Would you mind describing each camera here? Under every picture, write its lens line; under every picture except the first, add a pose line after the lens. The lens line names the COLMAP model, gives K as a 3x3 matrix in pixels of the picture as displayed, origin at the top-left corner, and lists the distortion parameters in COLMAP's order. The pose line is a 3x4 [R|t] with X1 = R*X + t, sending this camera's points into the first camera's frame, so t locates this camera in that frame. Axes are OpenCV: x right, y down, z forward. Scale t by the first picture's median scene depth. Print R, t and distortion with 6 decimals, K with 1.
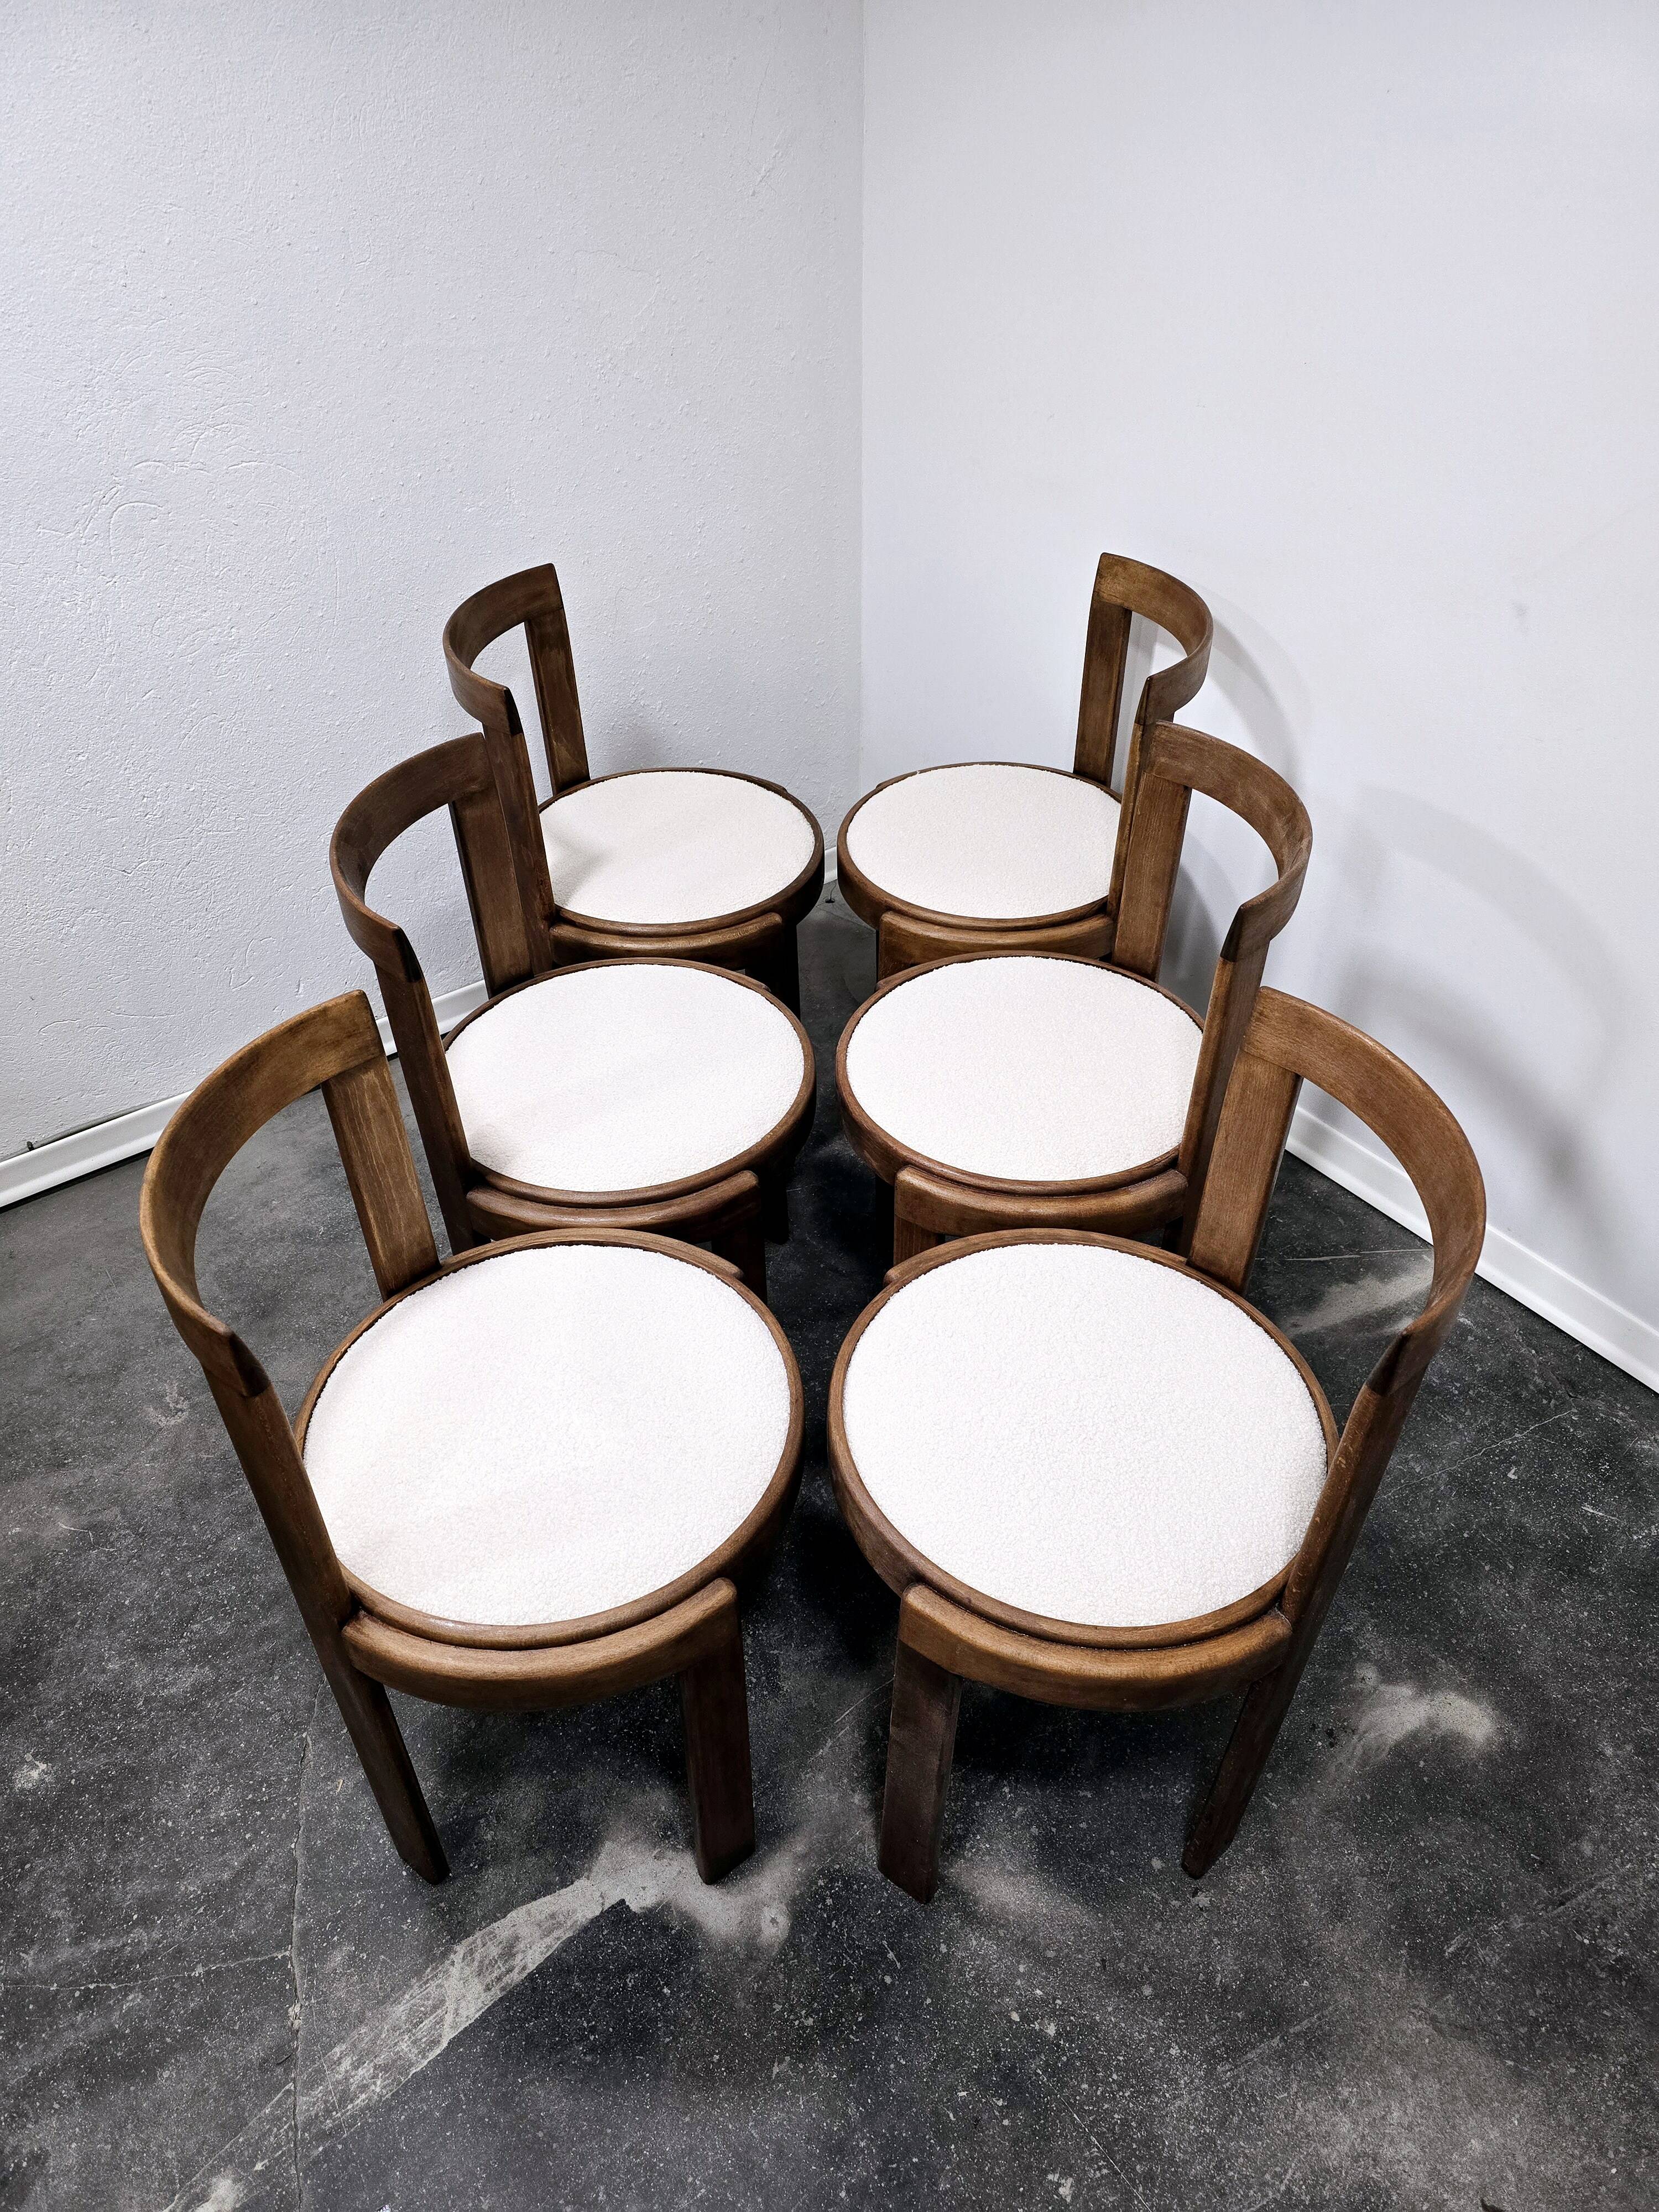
lens RADIAL K [[1505.4, 0, 829.4], [0, 1505.4, 1095.8], [0, 0, 1]] dist [0.057996, -0.053813]
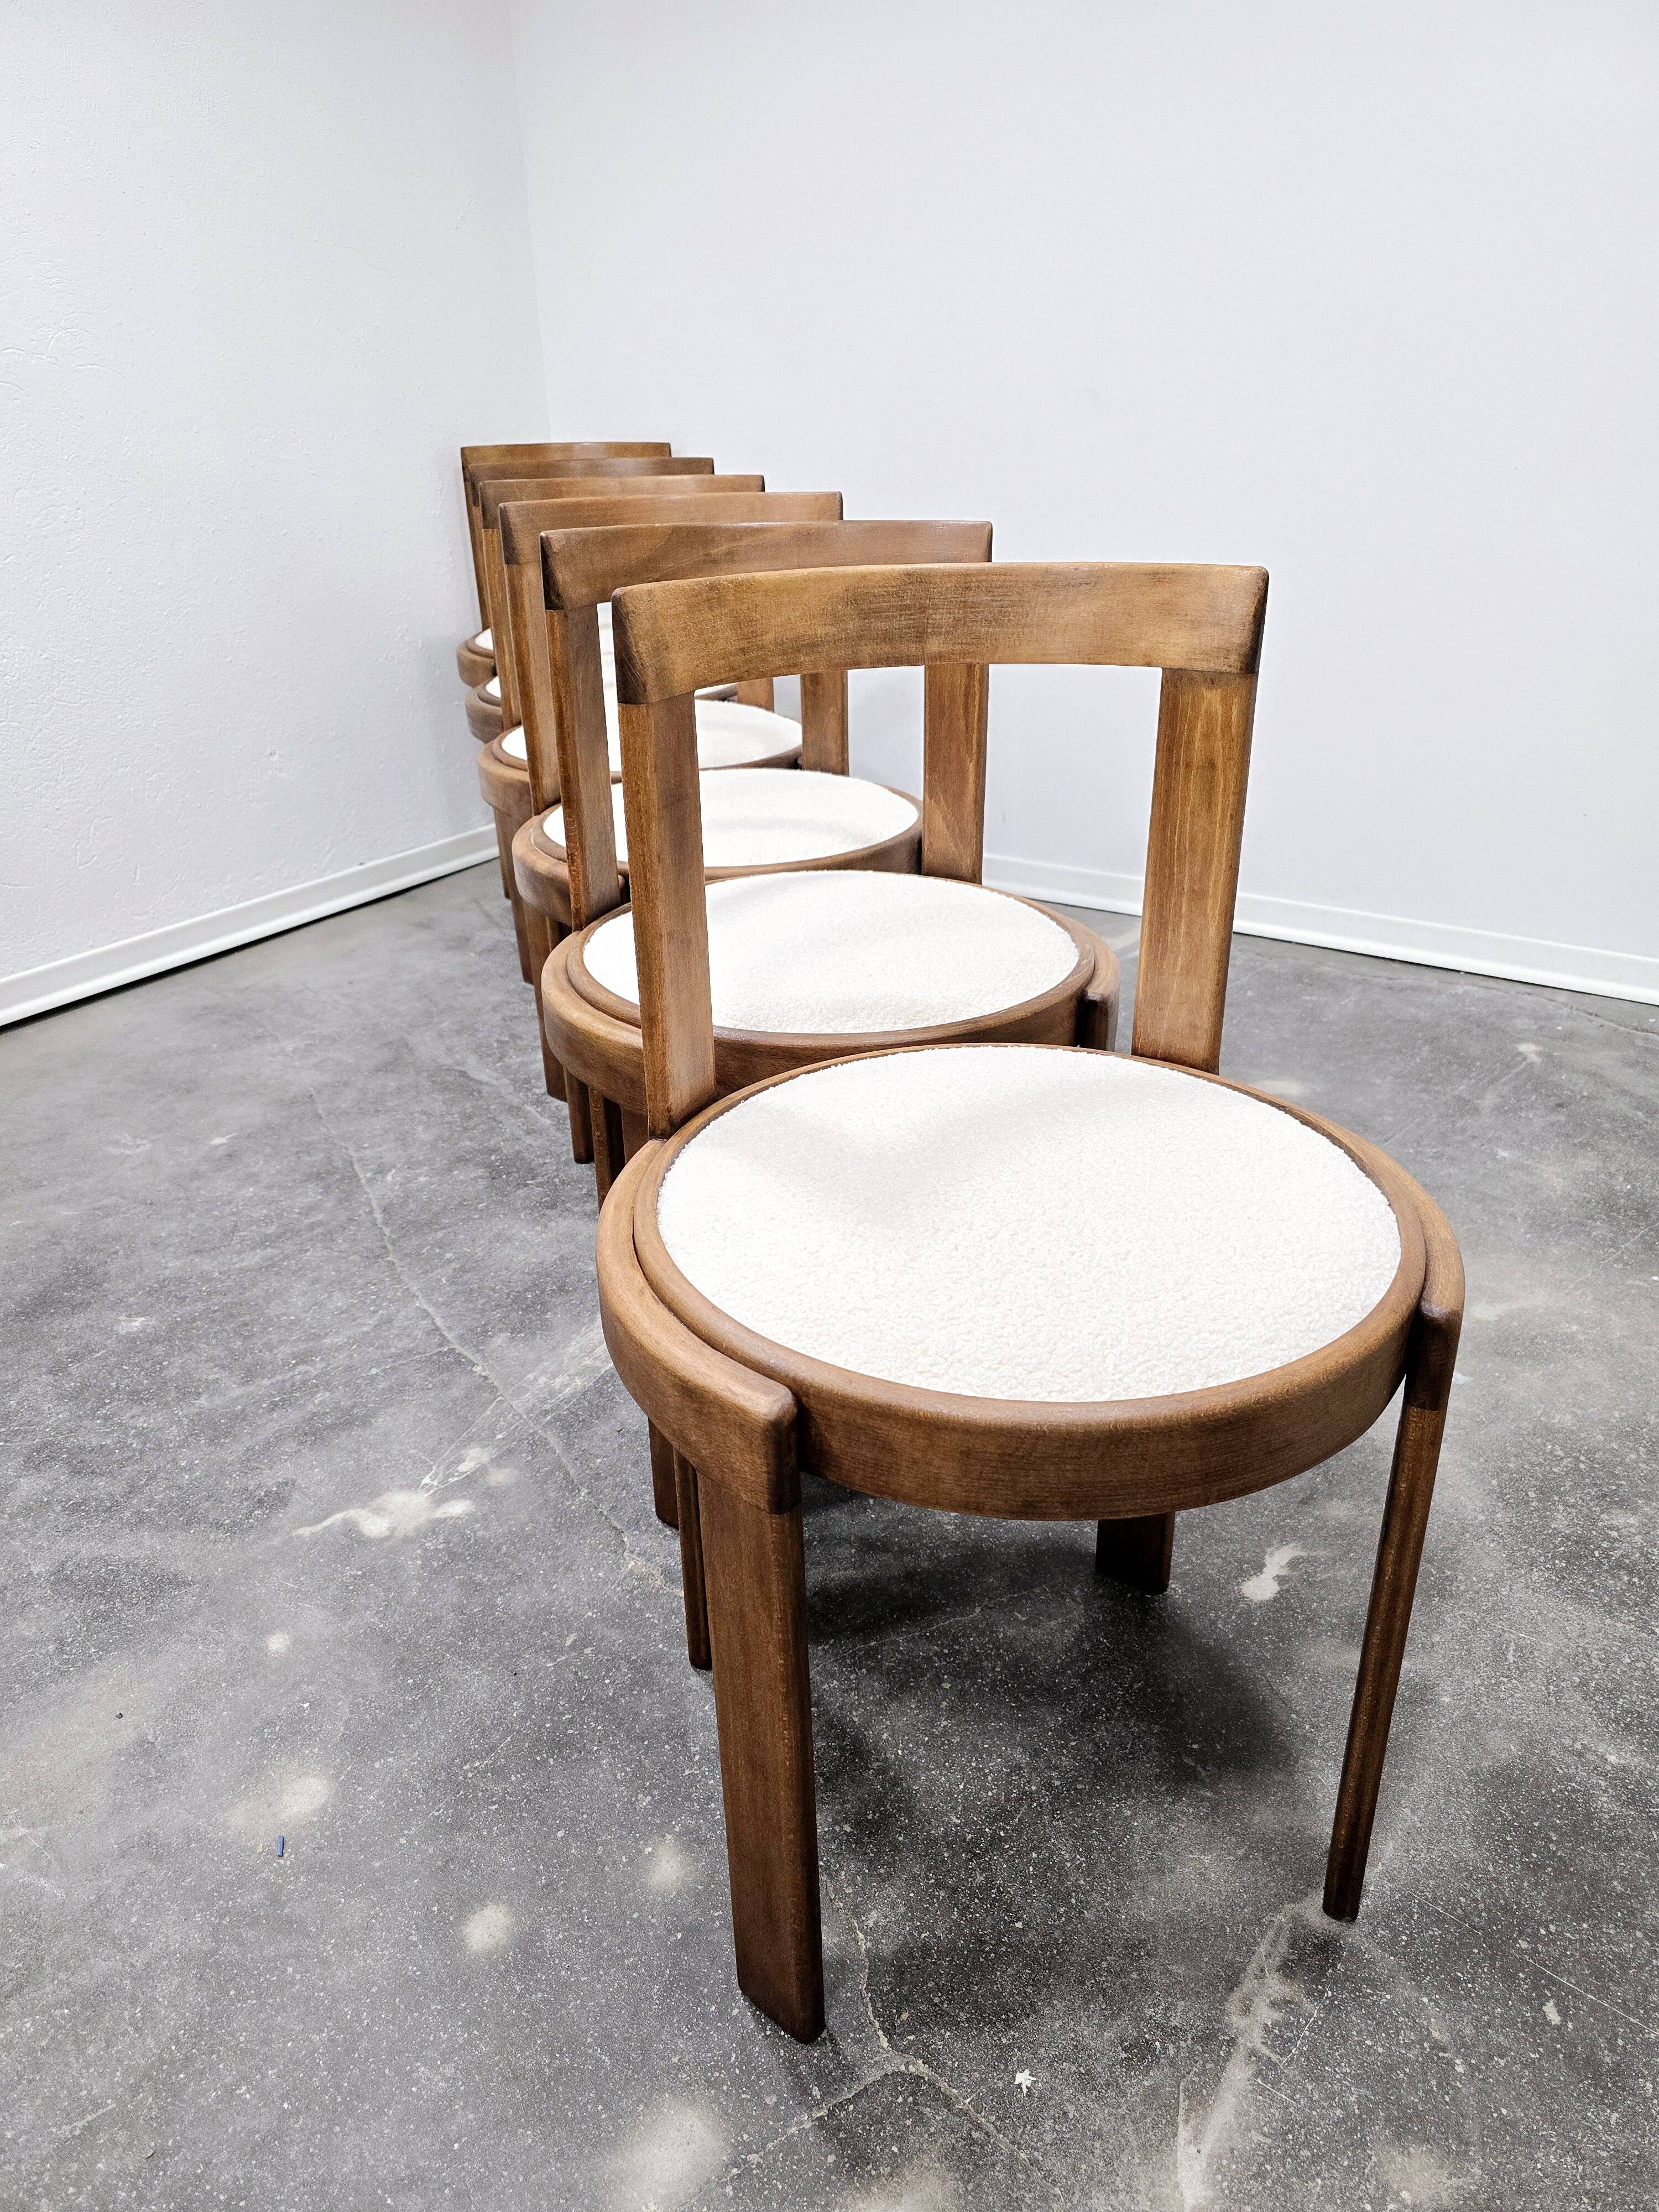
lens RADIAL K [[1513.7, 0, 829.5], [0, 1513.7, 1106.0], [0, 0, 1]] dist [0.058898, -0.054681]
pose [[0.939133, -0.157916, 0.305109, -0.381299], [0.225633, 0.953222, -0.201143, 0.636939], [-0.259073, 0.257743, 0.930833, -0.136730]]
